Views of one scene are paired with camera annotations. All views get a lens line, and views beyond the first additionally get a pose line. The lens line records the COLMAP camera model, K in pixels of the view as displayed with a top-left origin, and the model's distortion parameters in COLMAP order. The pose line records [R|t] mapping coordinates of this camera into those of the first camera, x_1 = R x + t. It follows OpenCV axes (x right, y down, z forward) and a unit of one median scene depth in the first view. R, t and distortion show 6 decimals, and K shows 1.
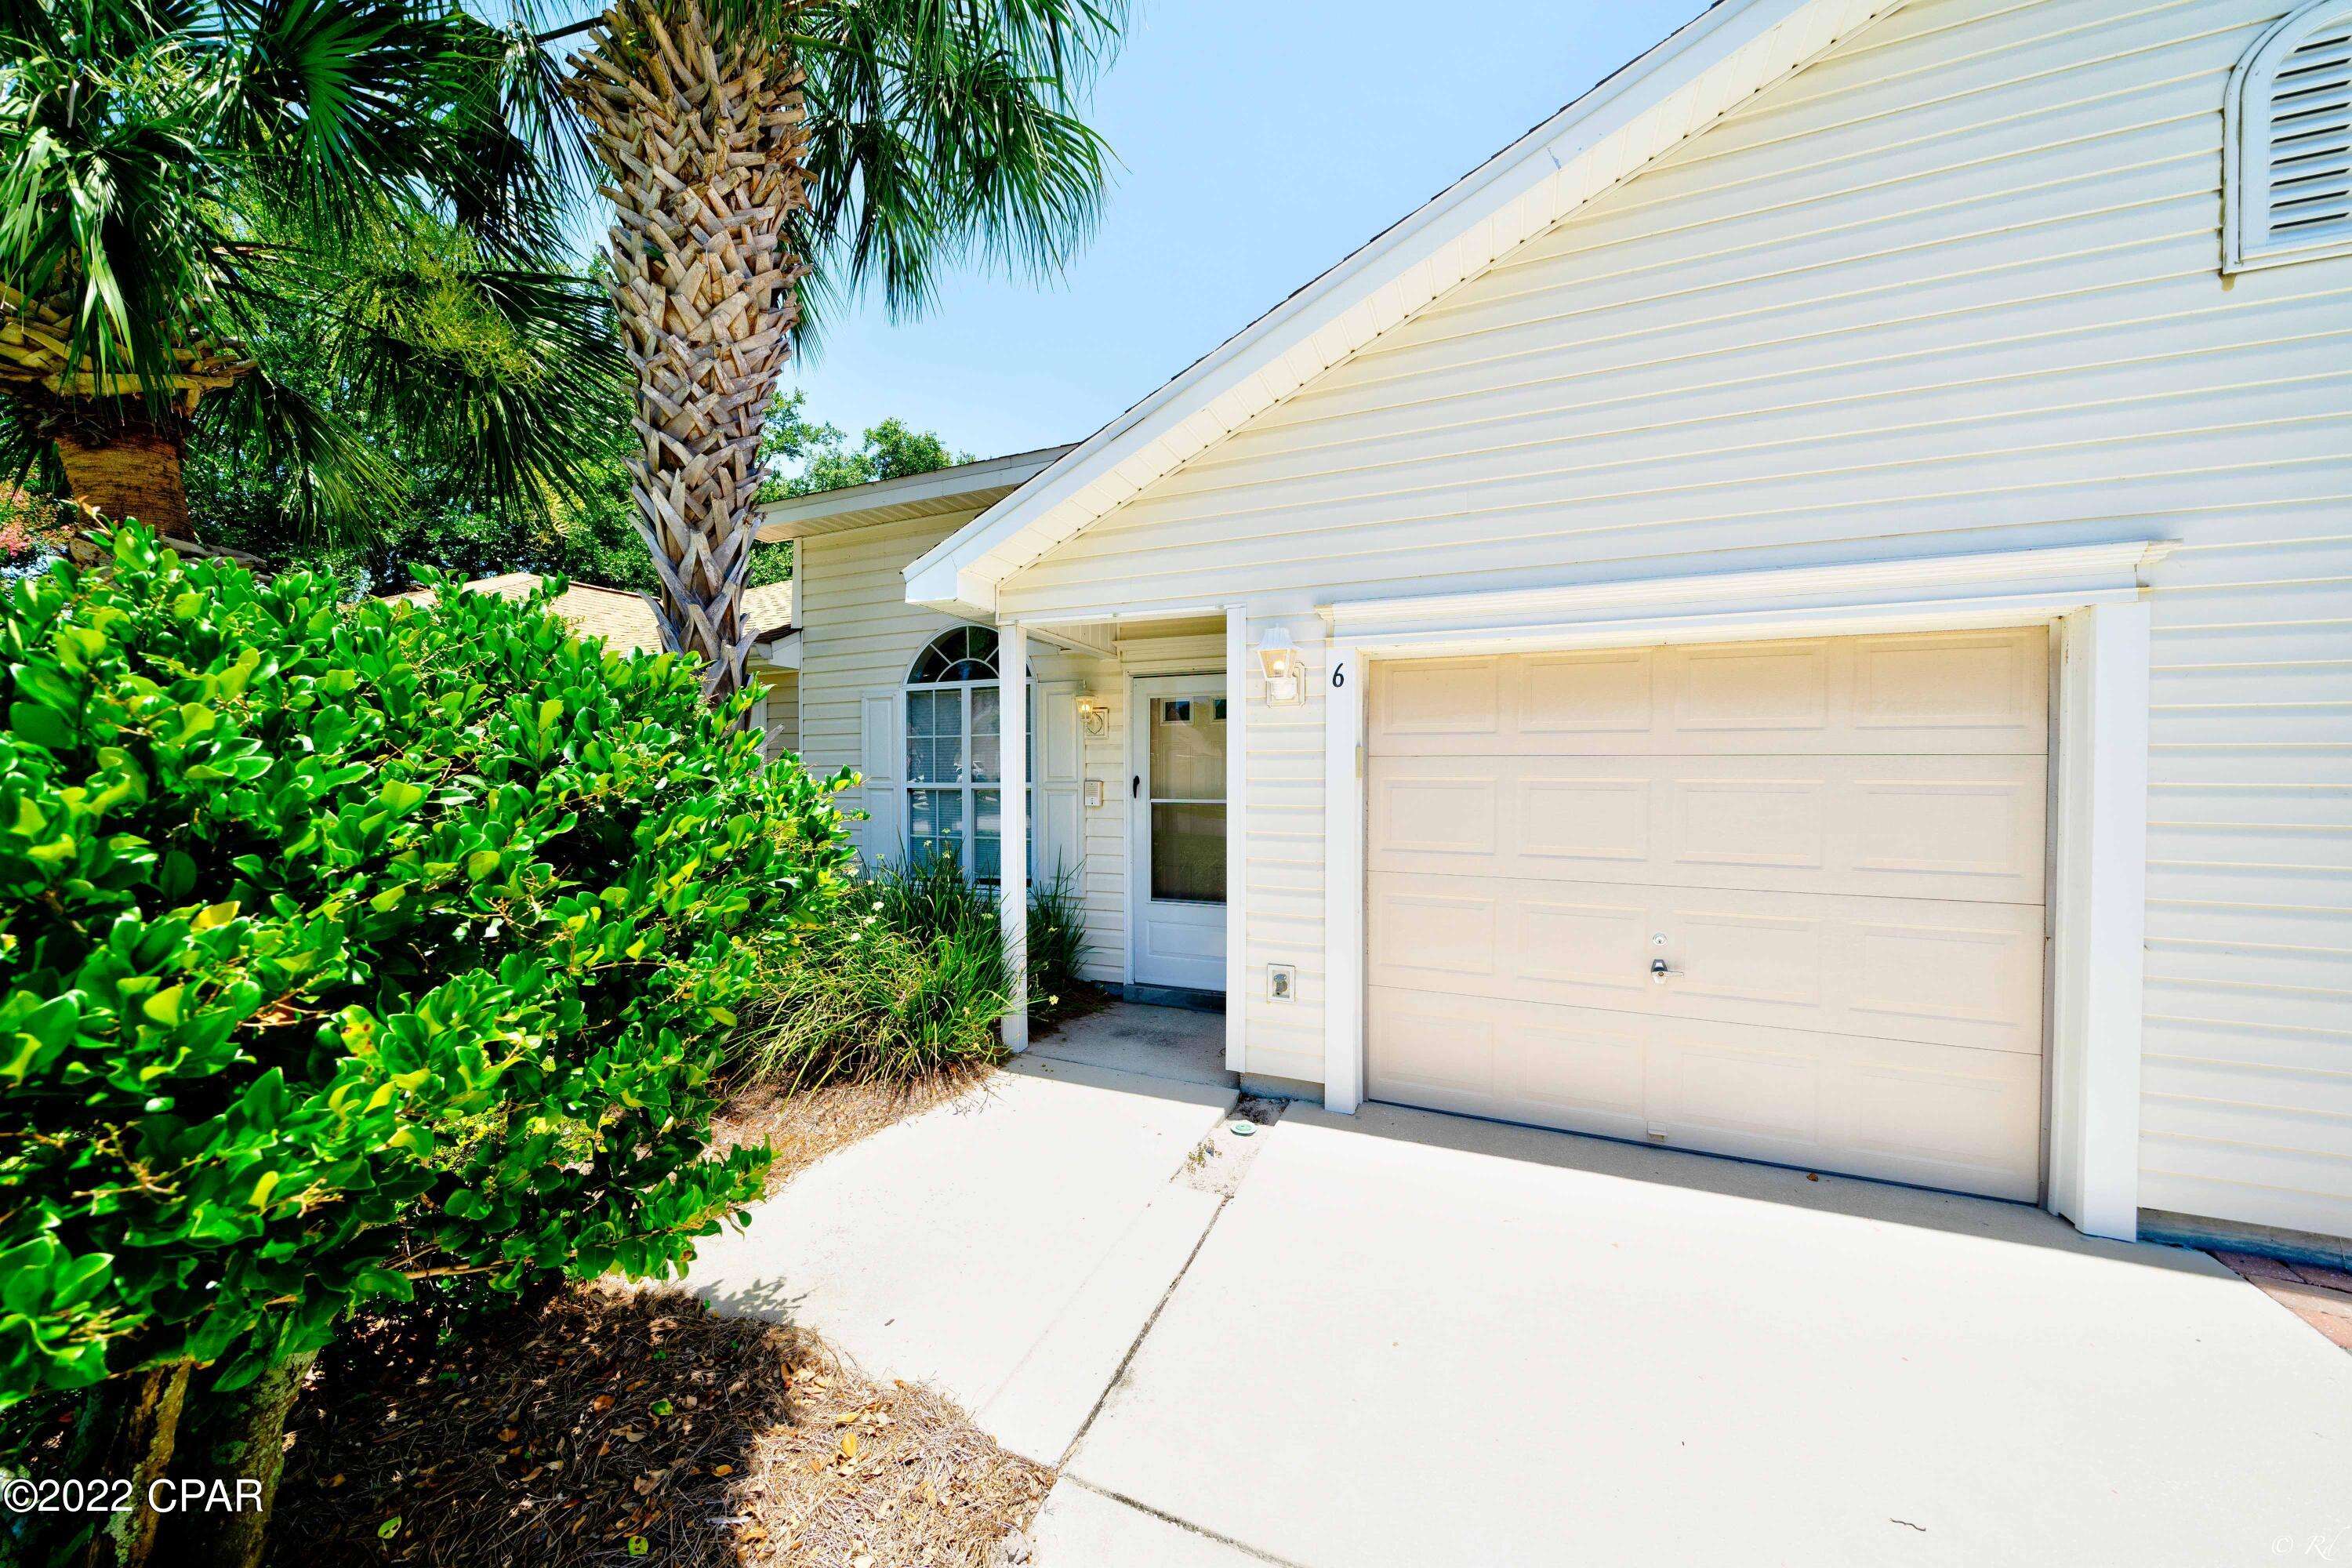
lens RADIAL K [[797.1, 0, 1176.0], [0, 797.1, 784.0], [0, 0, 1]] dist [-0.007385, -0.000287]
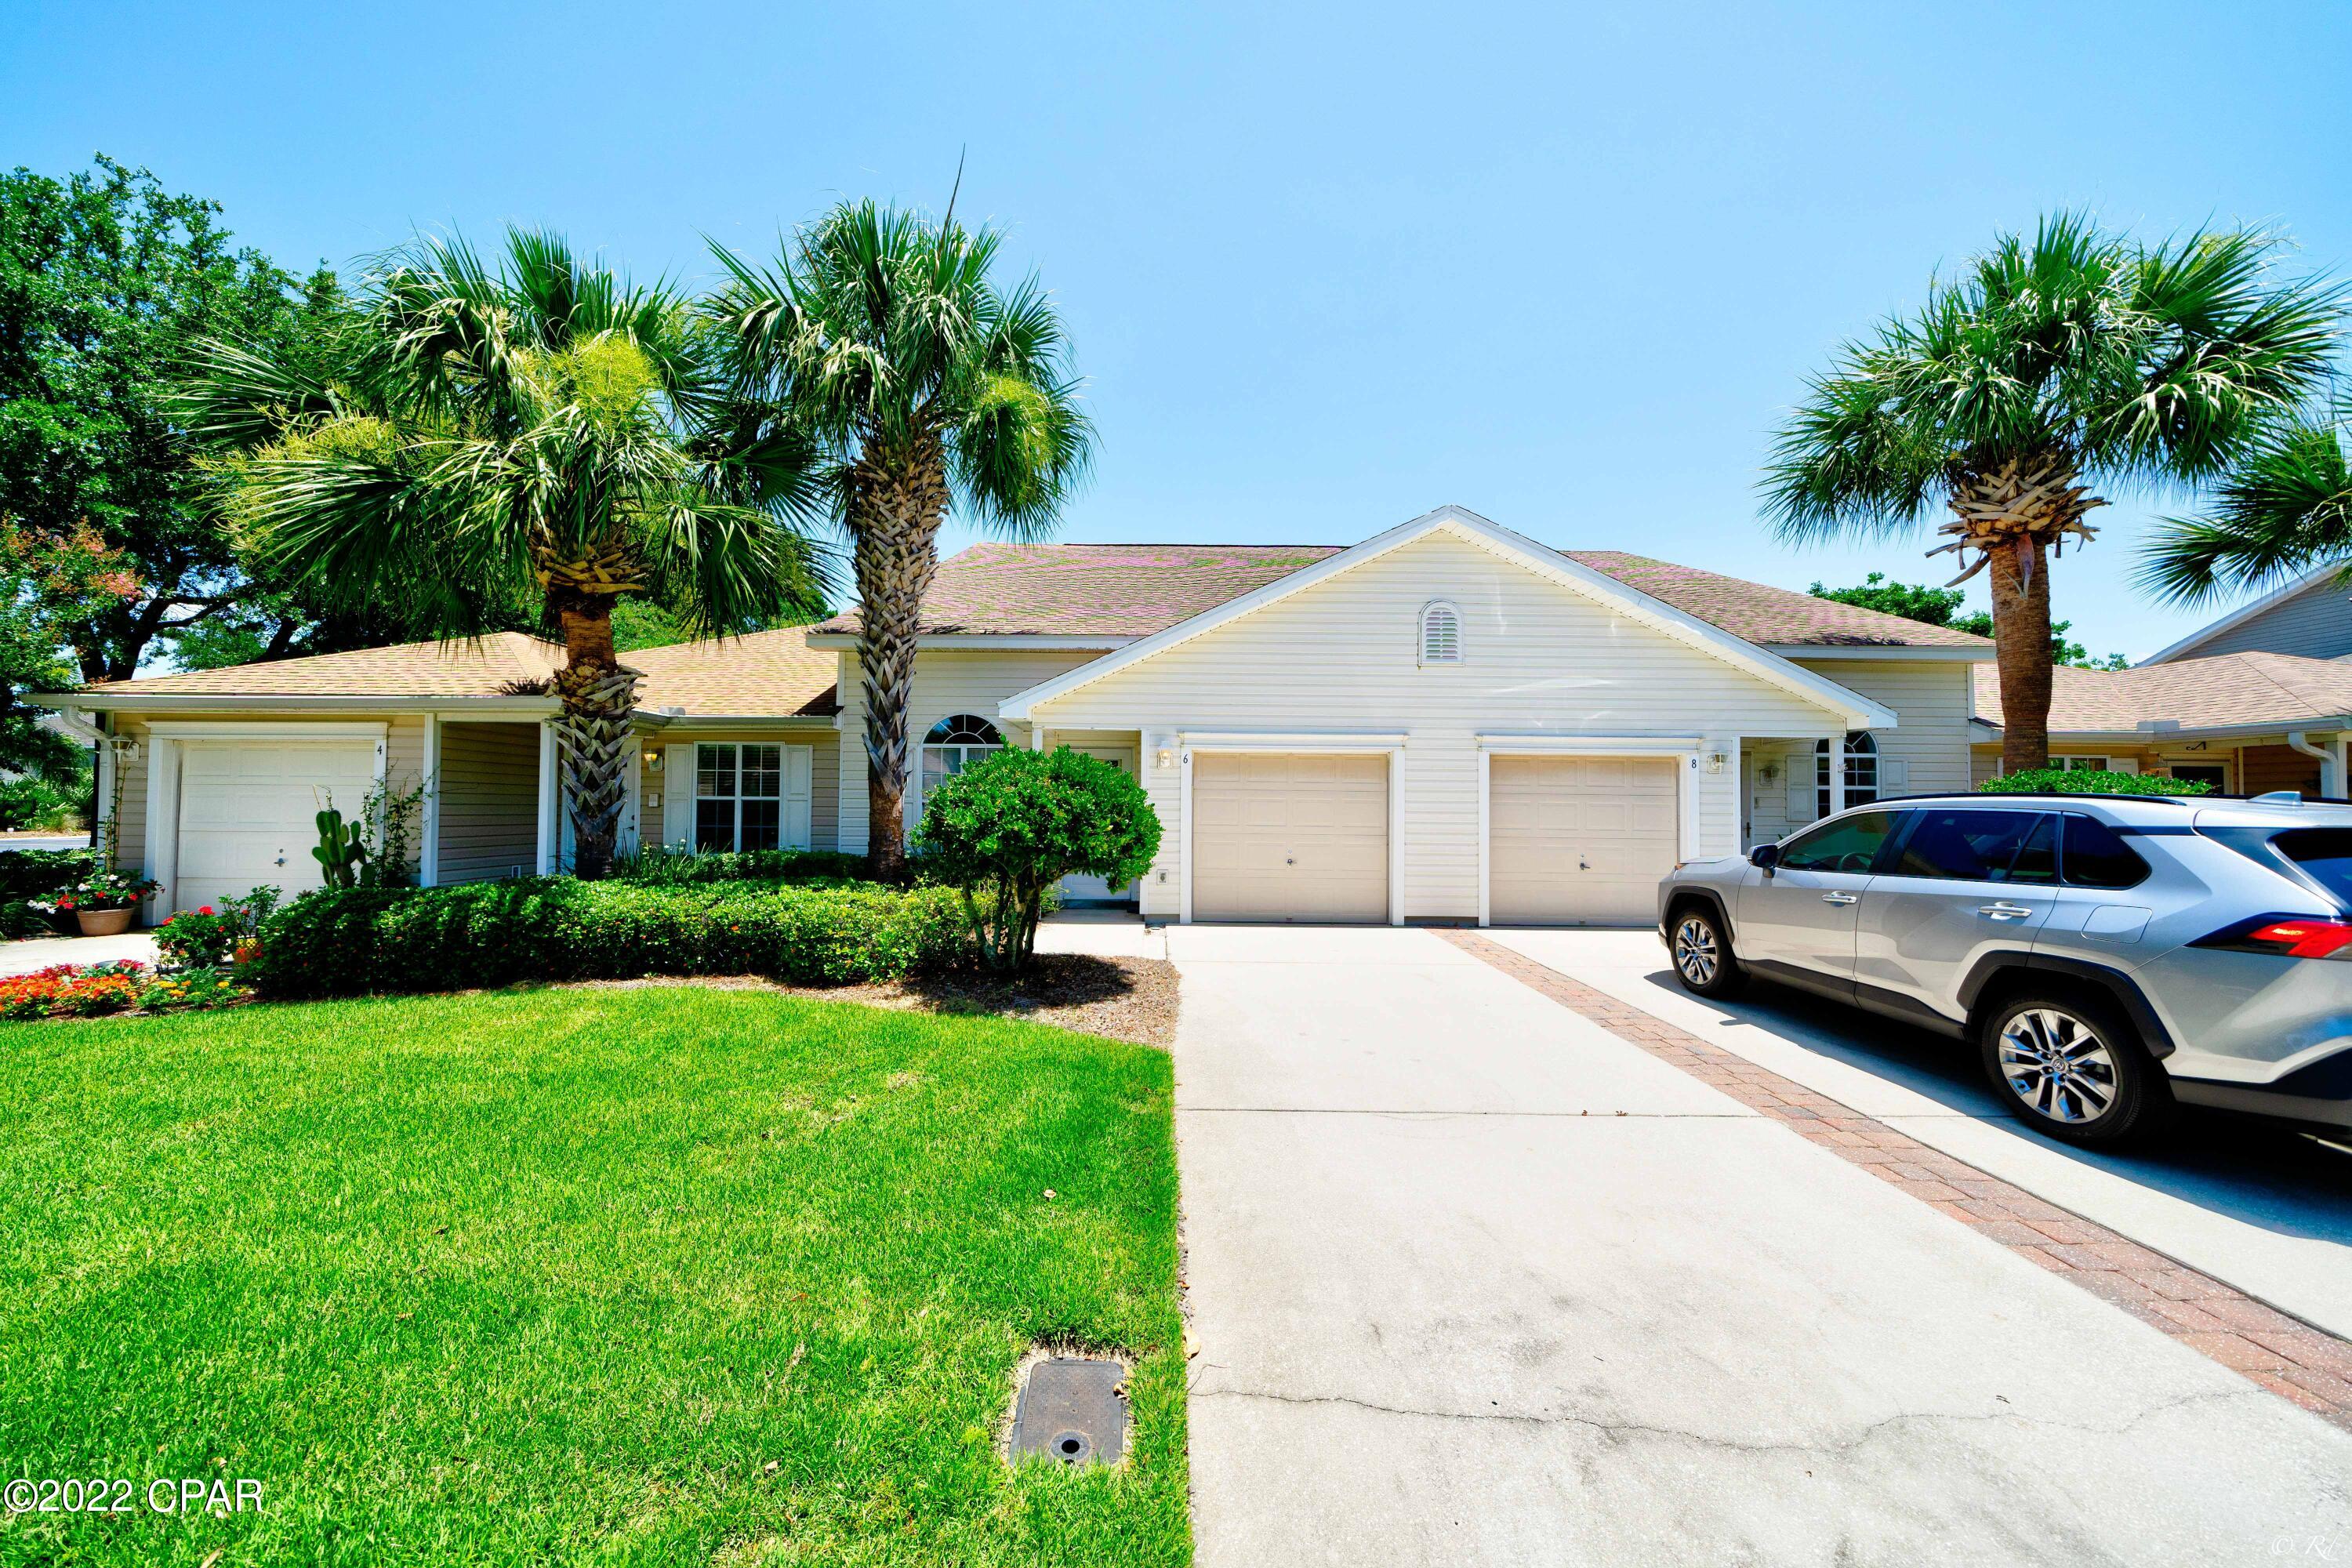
lens RADIAL K [[797.1, 0, 1176.0], [0, 797.1, 784.0], [0, 0, 1]] dist [-0.007385, -0.000287]
pose [[0.918359, 0.018620, 0.395310, -0.893554], [-0.001970, 0.999095, -0.042484, 0.063354], [-0.395743, 0.038236, 0.917565, -1.458314]]
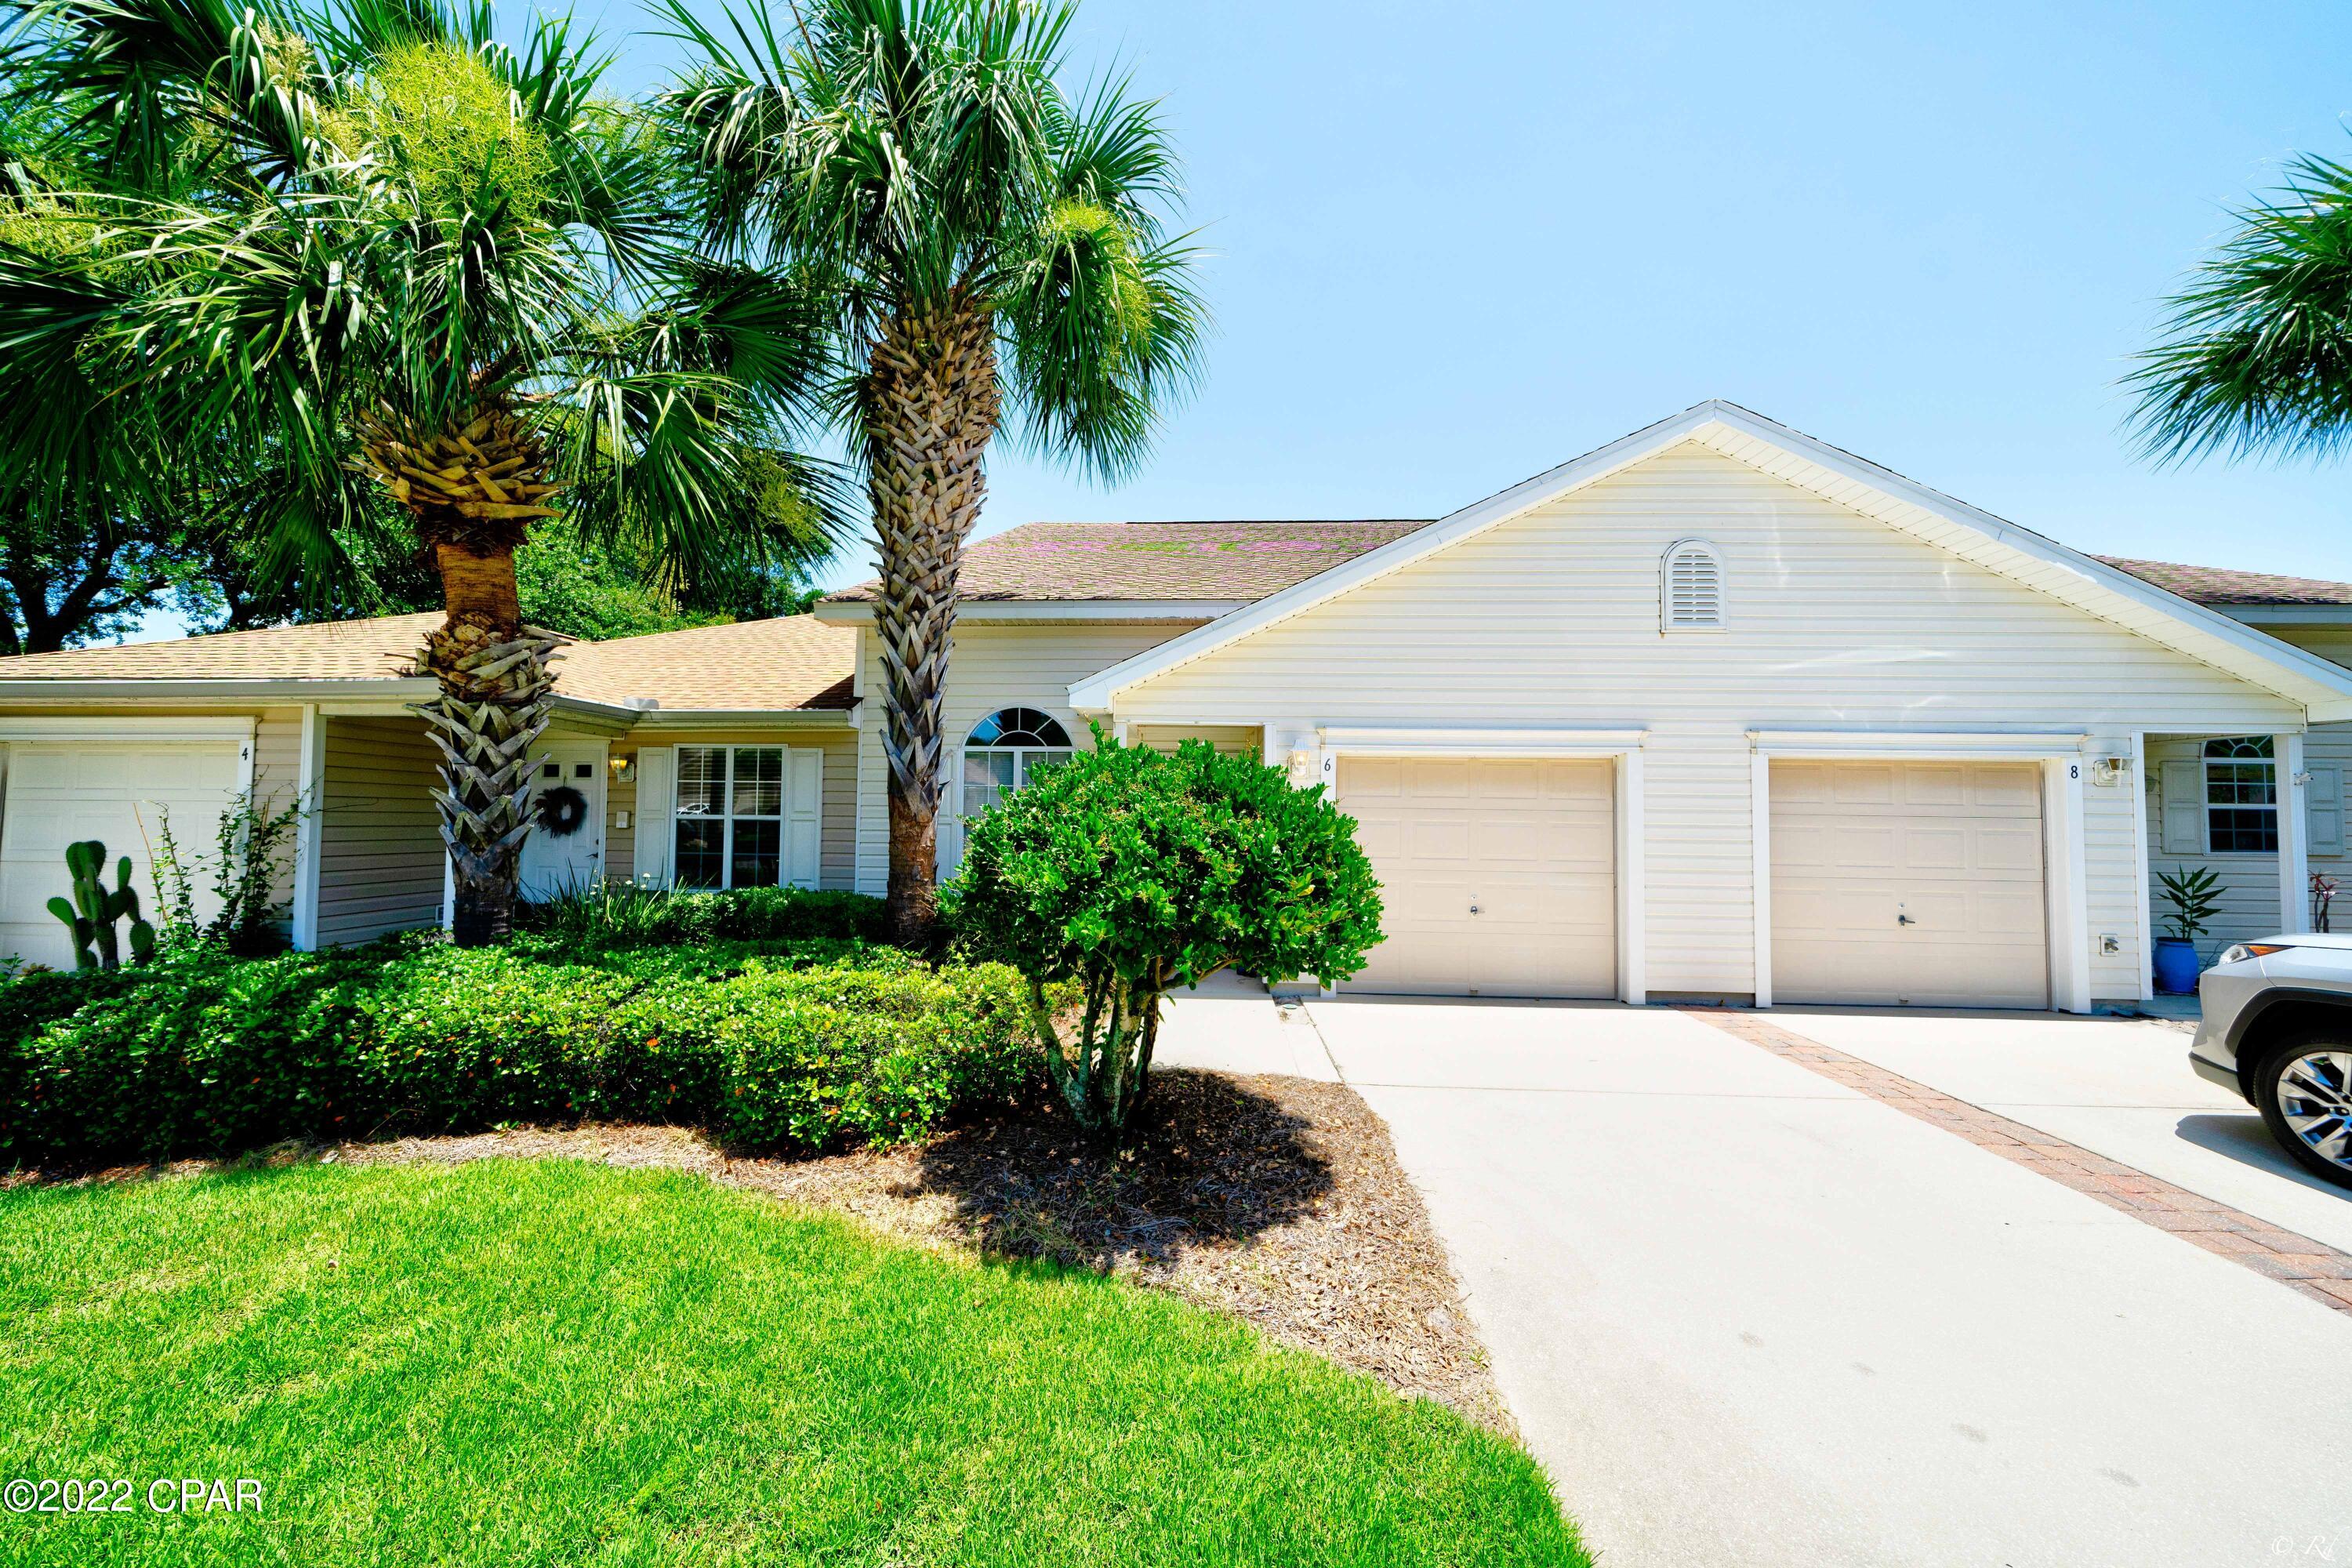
lens RADIAL K [[797.1, 0, 1176.0], [0, 797.1, 784.0], [0, 0, 1]] dist [-0.007385, -0.000287]
pose [[0.937318, 0.024545, 0.347610, -0.807196], [-0.005183, 0.998388, -0.056520, 0.019072], [-0.348437, 0.051176, 0.935934, -0.660437]]
